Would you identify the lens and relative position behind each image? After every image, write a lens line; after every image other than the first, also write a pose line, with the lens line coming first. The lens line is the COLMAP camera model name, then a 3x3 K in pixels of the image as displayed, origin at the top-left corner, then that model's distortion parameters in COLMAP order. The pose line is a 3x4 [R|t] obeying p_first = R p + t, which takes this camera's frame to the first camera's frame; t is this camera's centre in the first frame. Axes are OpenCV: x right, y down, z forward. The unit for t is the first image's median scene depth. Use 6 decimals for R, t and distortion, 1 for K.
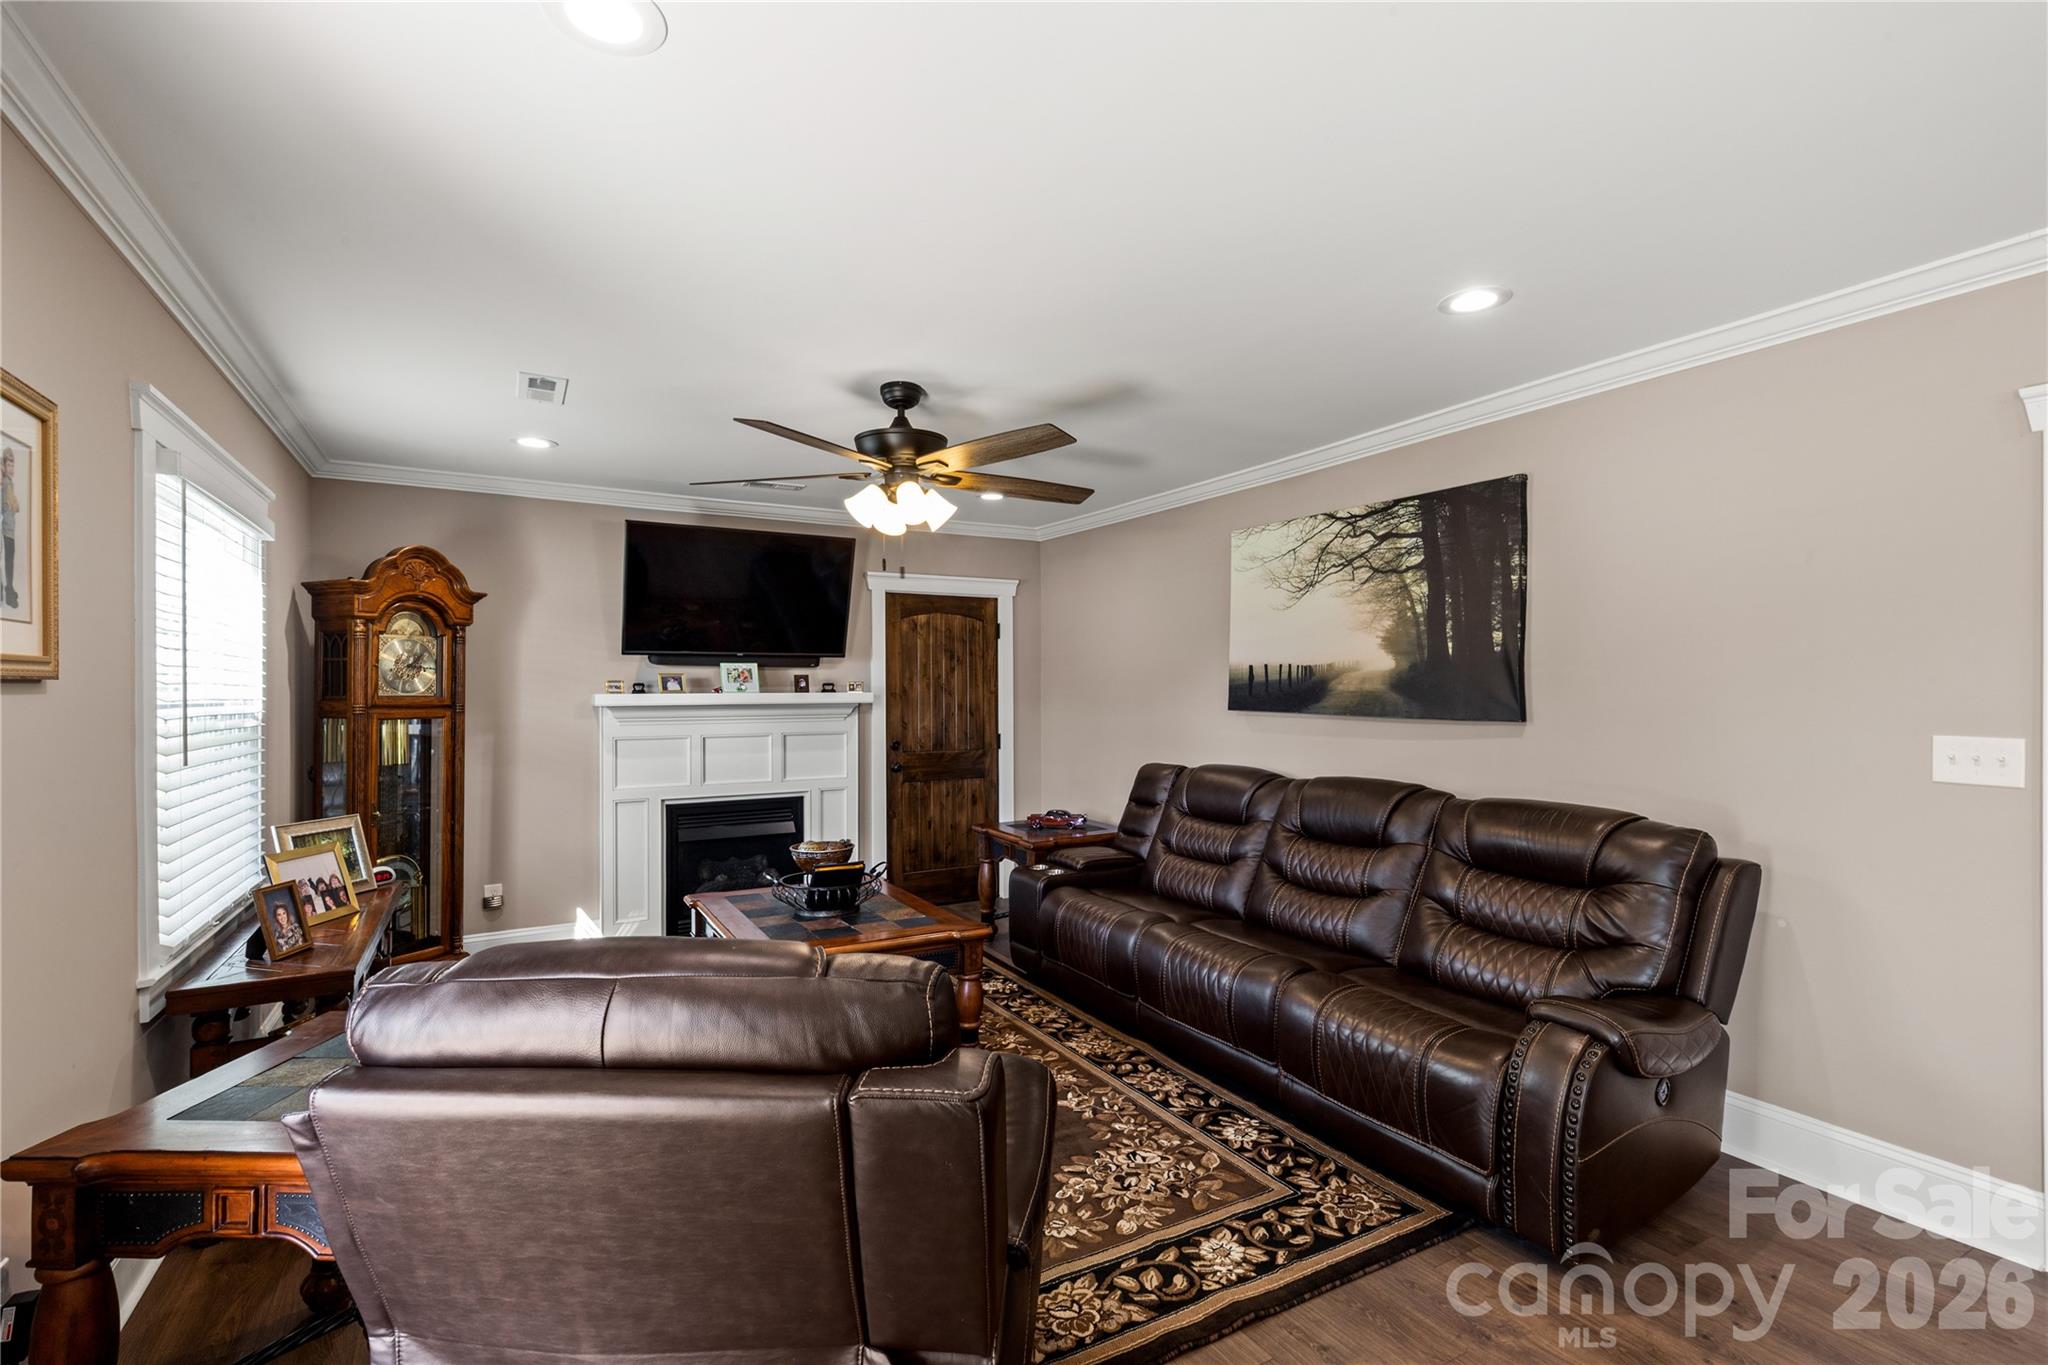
lens RADIAL K [[930.7, 0, 1021.4], [0, 930.7, 689.3], [0, 0, 1]] dist [0.009826, -0.002340]
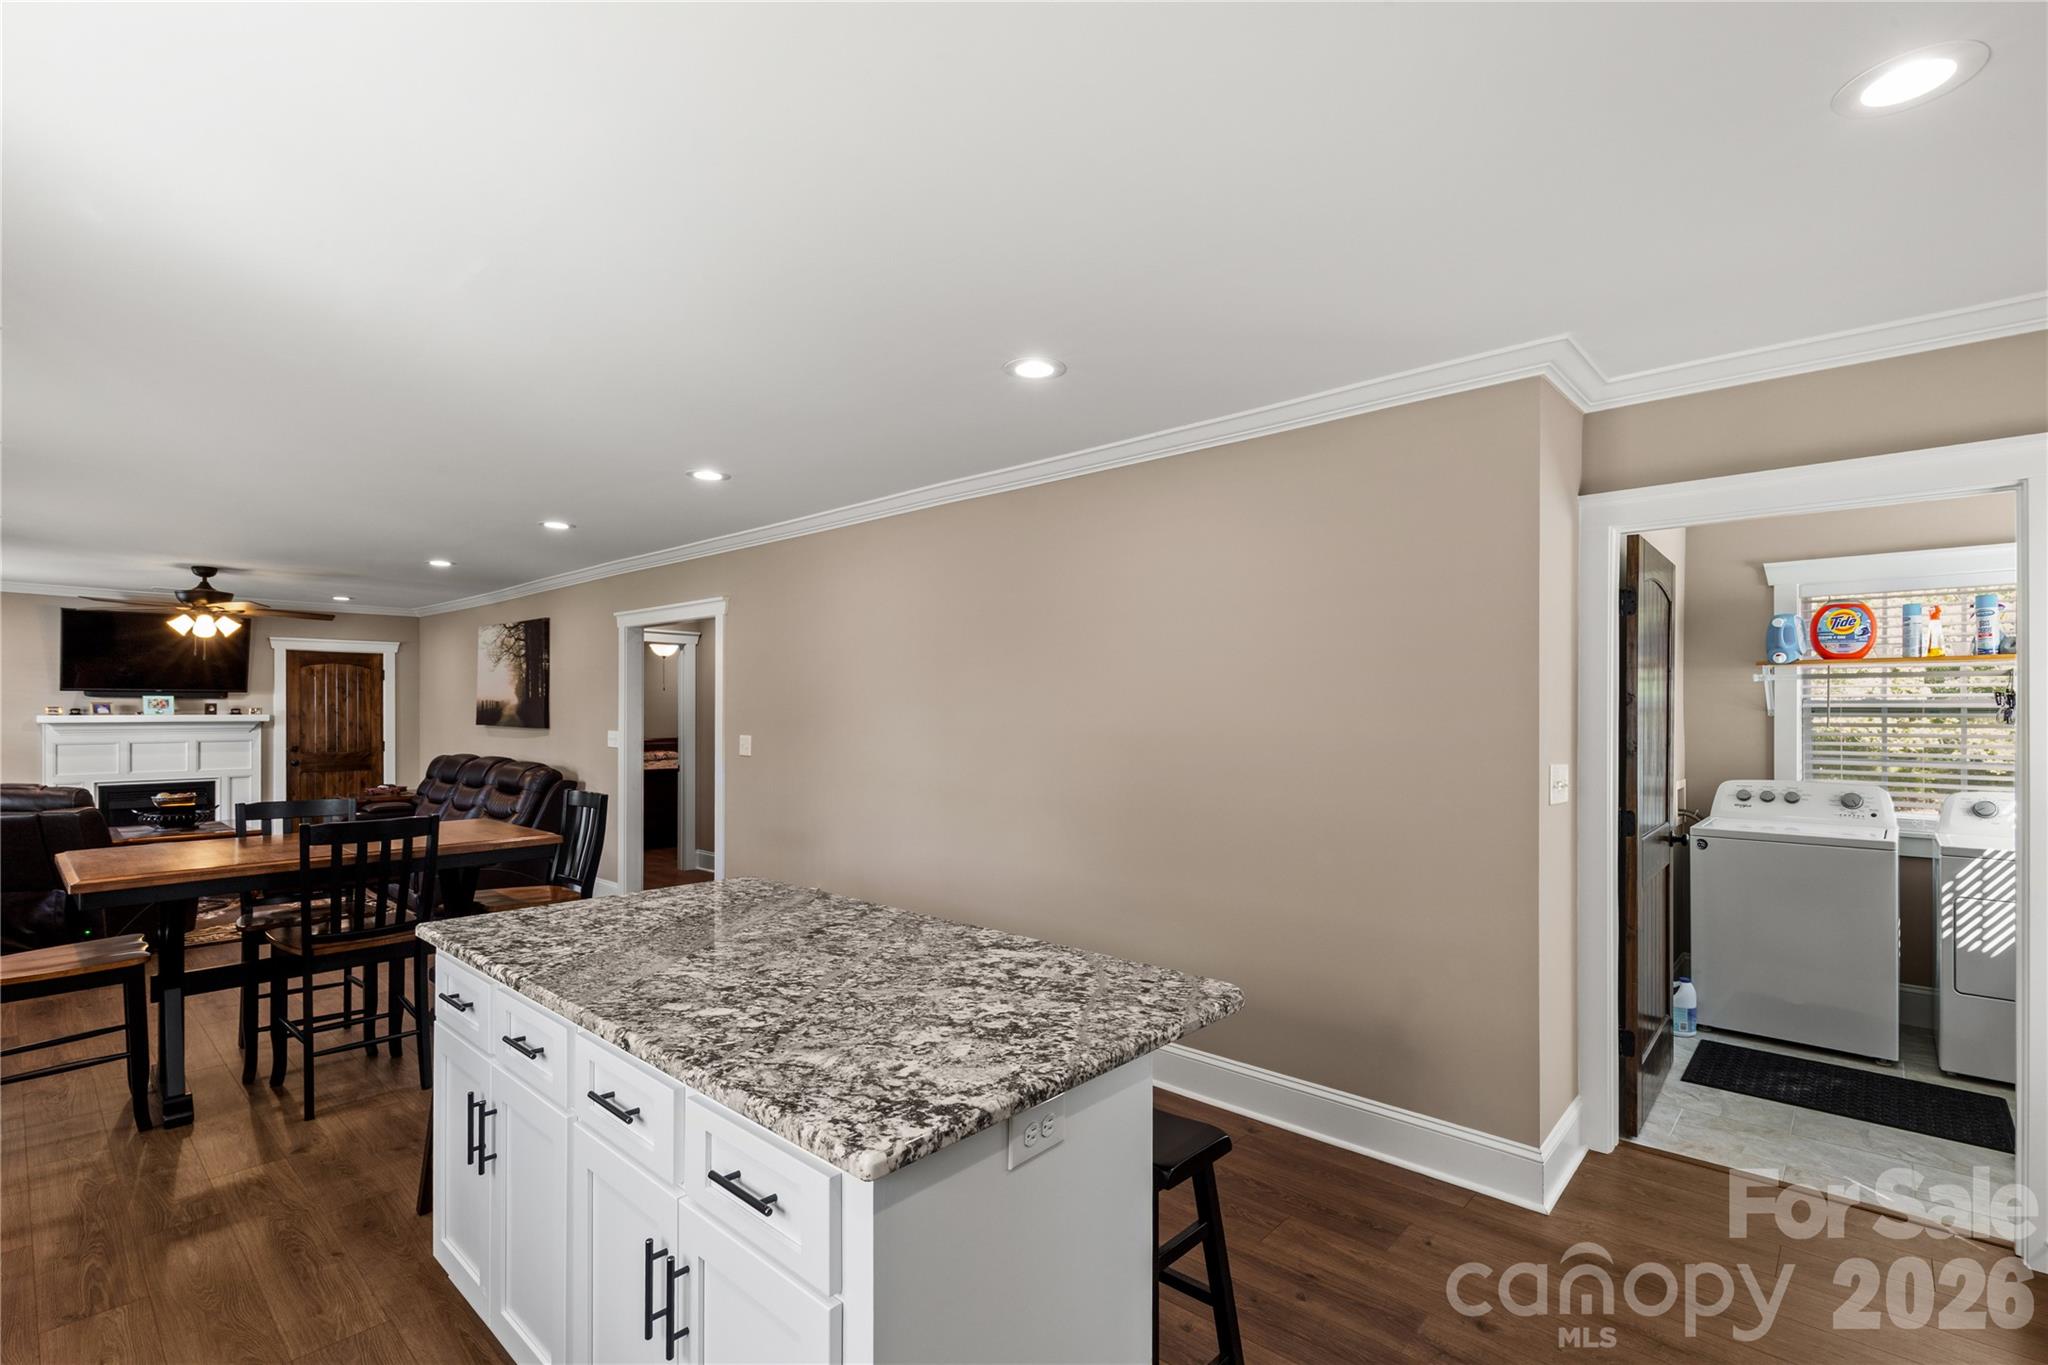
lens RADIAL K [[930.7, 0, 1008.6], [0, 930.7, 703.8], [0, 0, 1]] dist [0.009826, -0.002340]
pose [[0.953334, 0.004918, 0.301879, 0.762758], [-0.002404, 0.999959, -0.008701, -0.005813], [-0.301909, 0.007569, 0.953307, -1.223955]]
